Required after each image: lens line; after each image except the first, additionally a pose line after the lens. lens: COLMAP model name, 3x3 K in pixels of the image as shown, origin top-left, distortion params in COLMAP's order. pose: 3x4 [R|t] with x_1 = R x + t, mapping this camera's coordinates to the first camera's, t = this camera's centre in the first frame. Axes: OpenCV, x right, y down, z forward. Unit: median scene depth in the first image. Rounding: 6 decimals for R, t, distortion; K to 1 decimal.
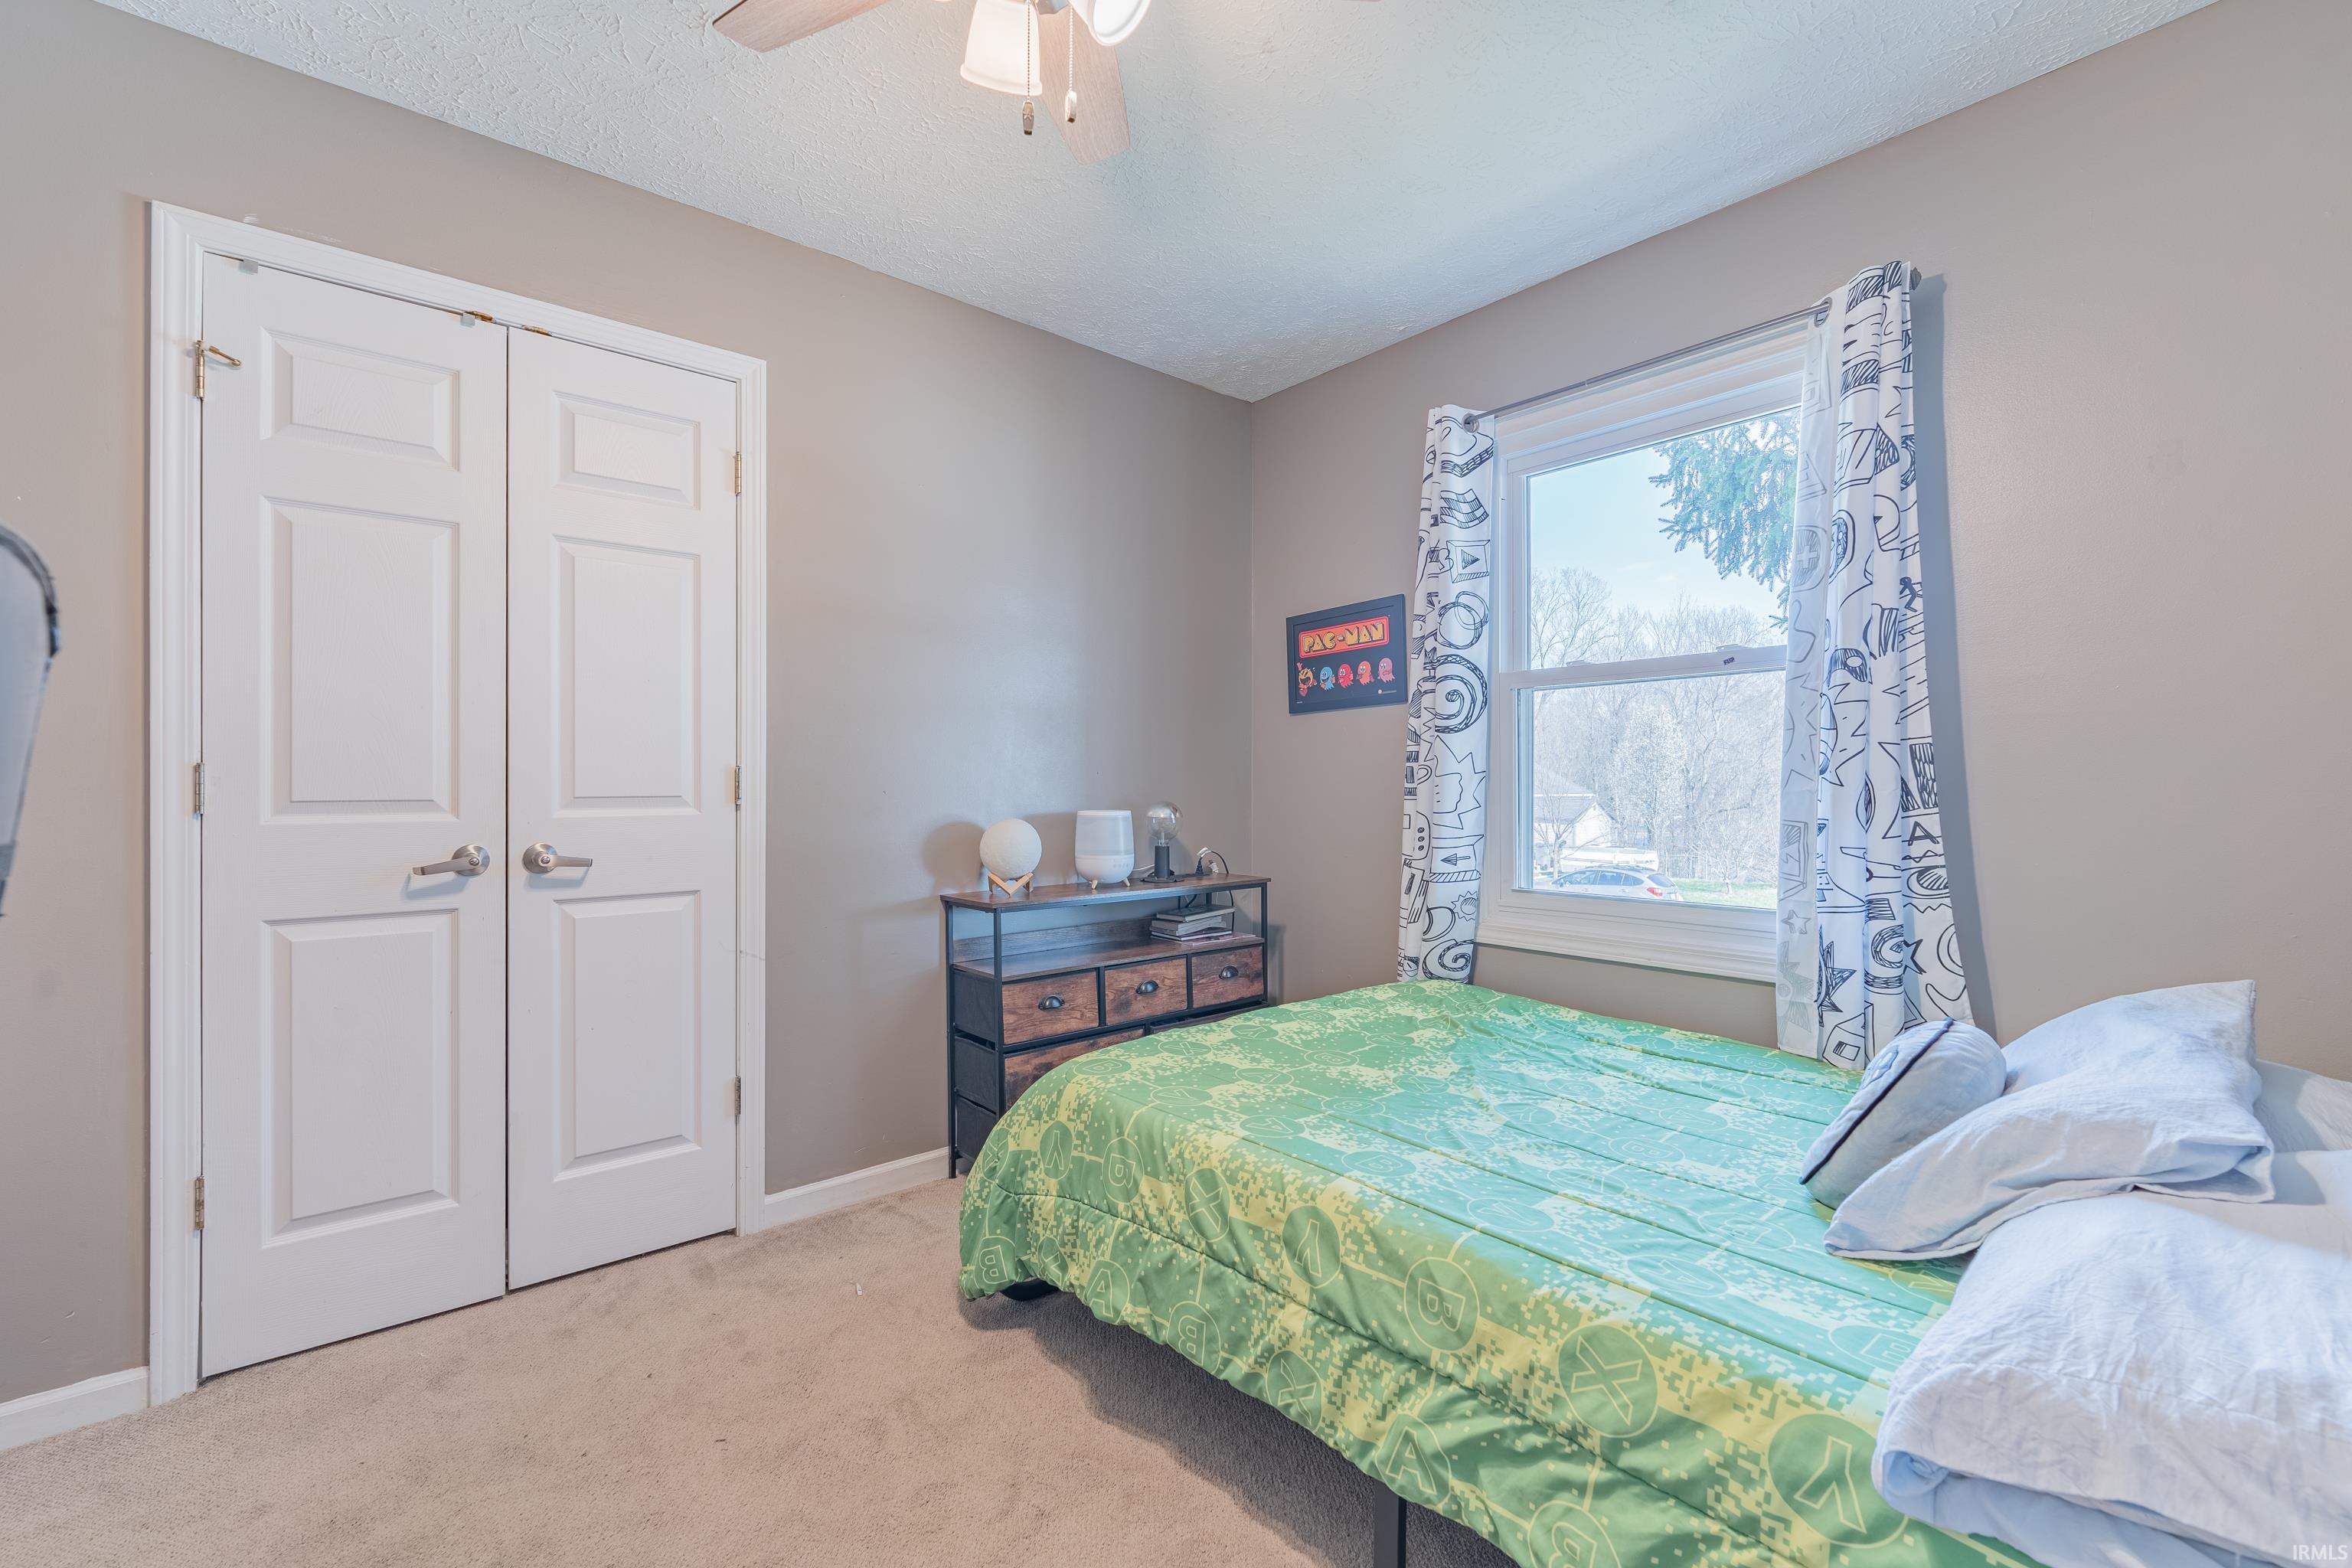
lens RADIAL K [[956.4, 0, 1177.4], [0, 956.4, 770.5], [0, 0, 1]] dist [0.001022, -0.001351]
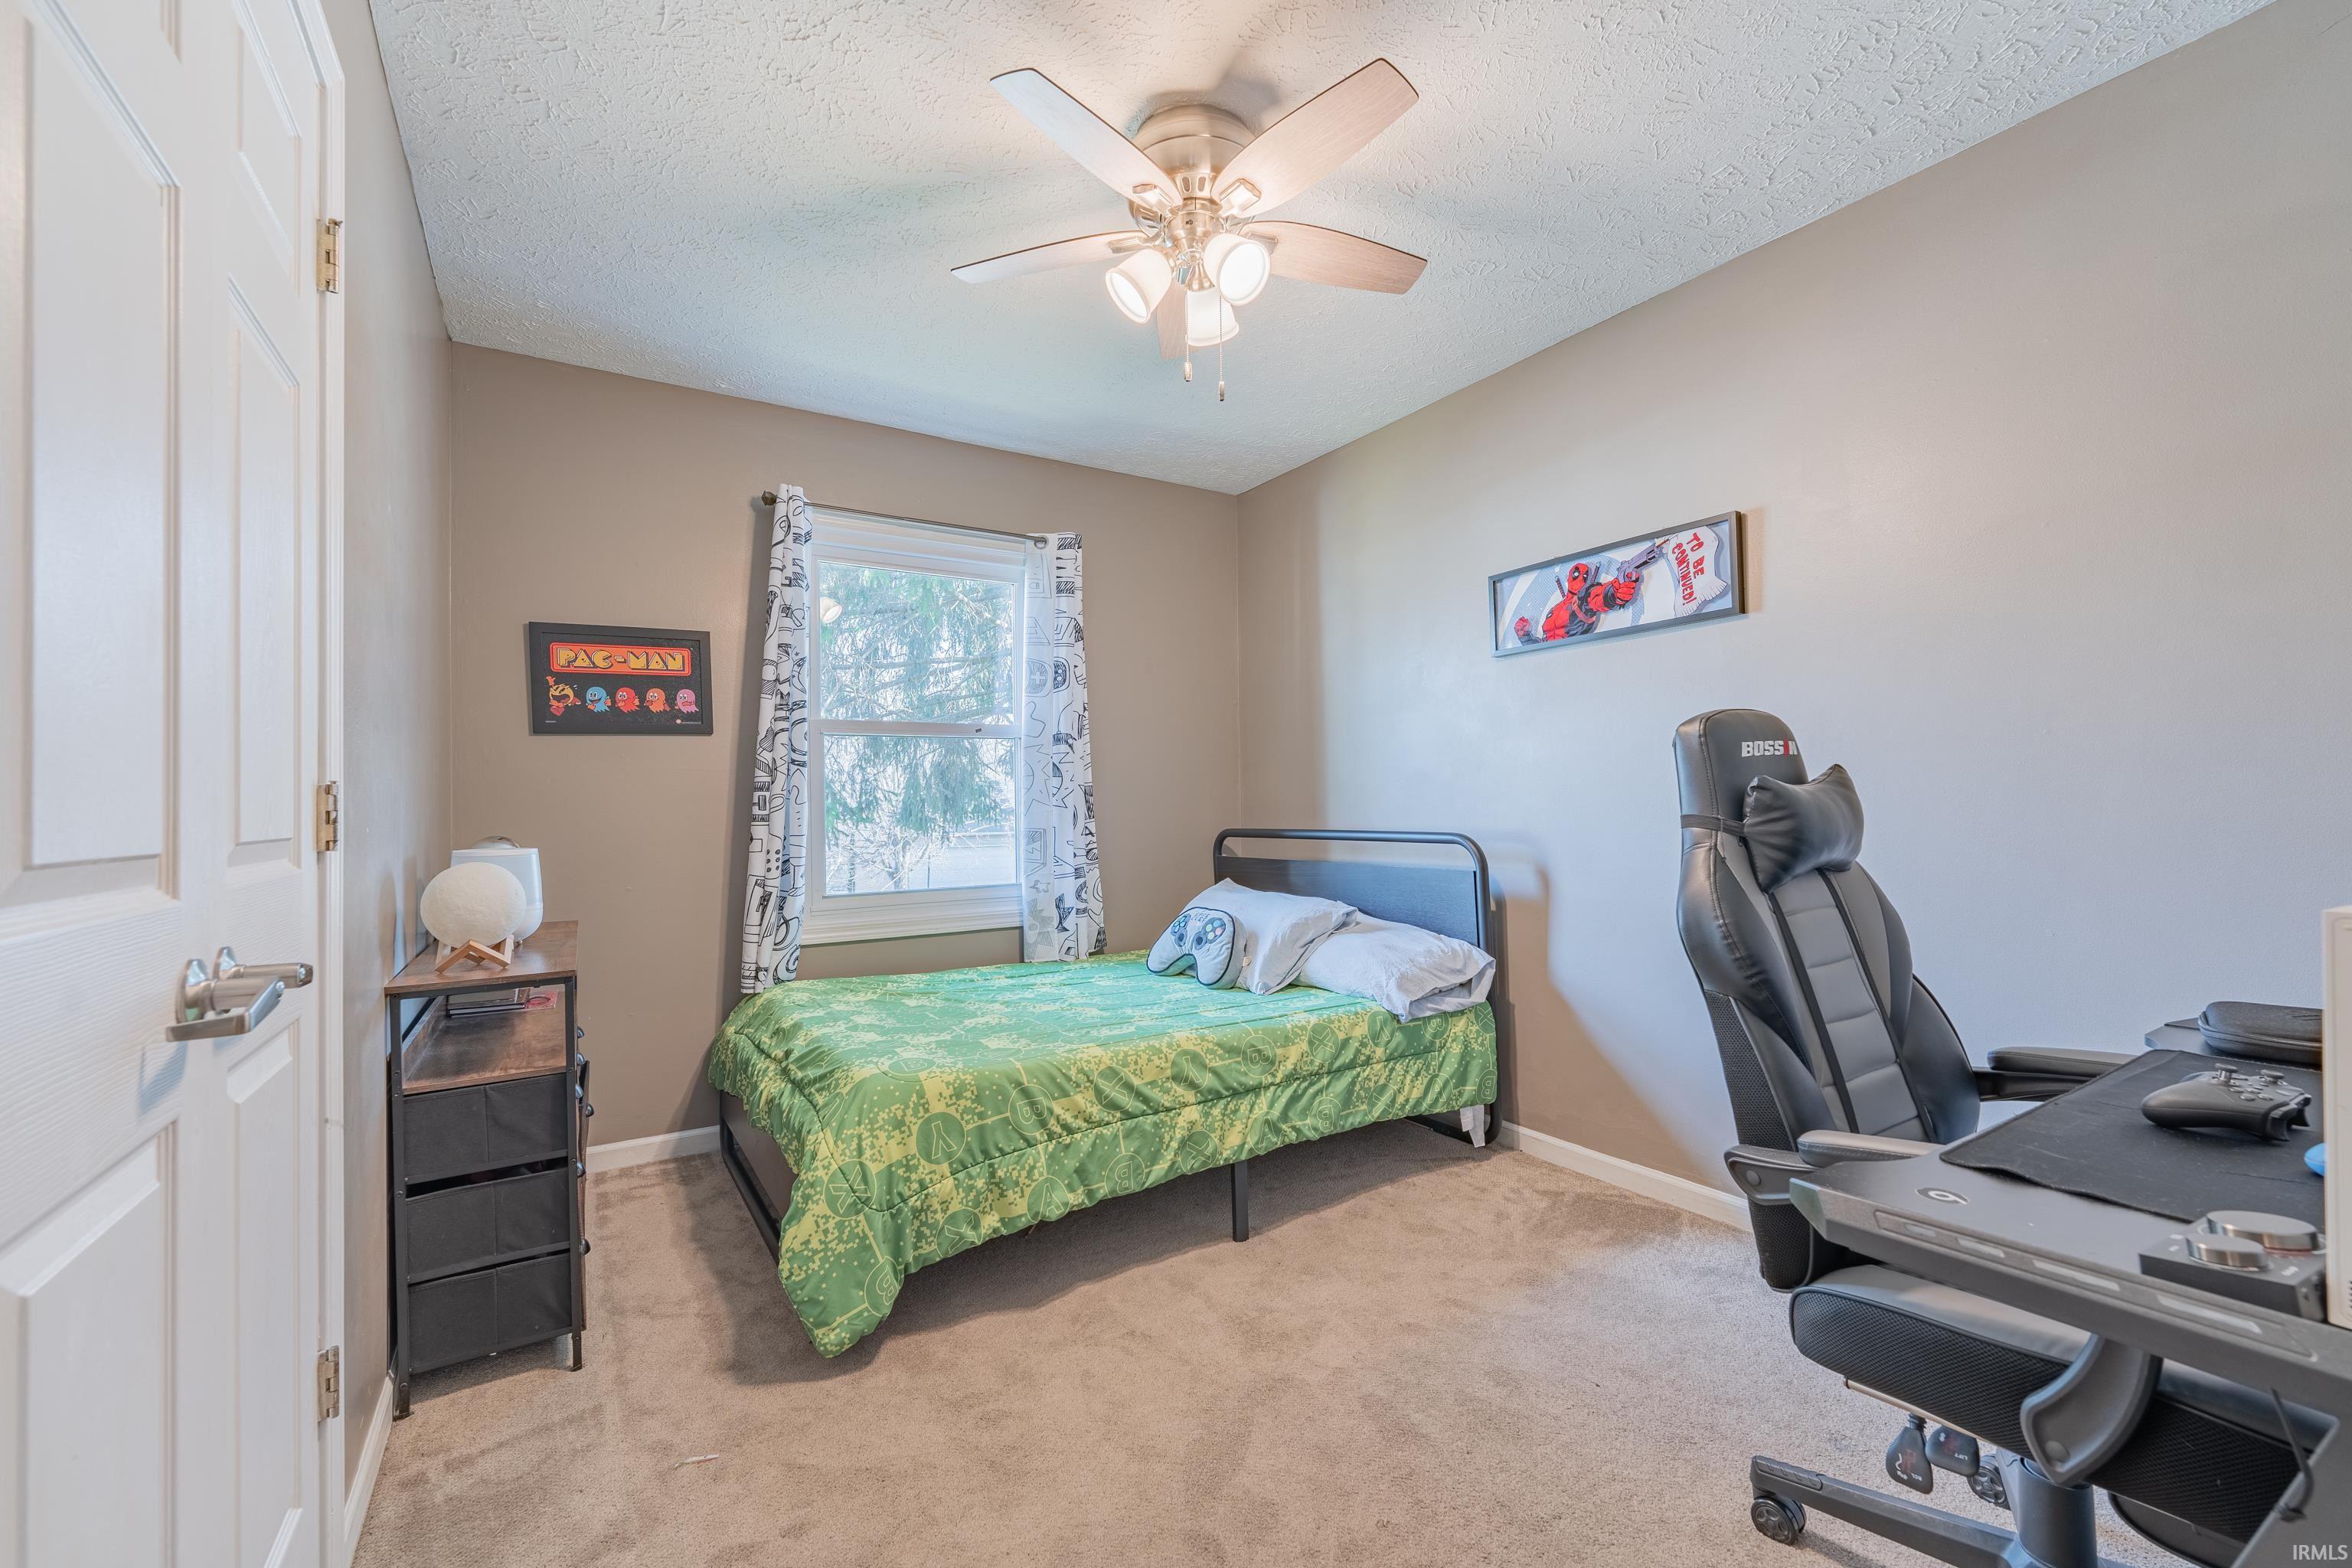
lens RADIAL K [[956.4, 0, 1177.4], [0, 956.4, 770.5], [0, 0, 1]] dist [0.001022, -0.001351]
pose [[0.164051, 0.039264, 0.985670, -1.354605], [0.001919, 0.999193, -0.040122, 0.020038], [-0.986450, 0.008473, 0.163844, 0.622397]]
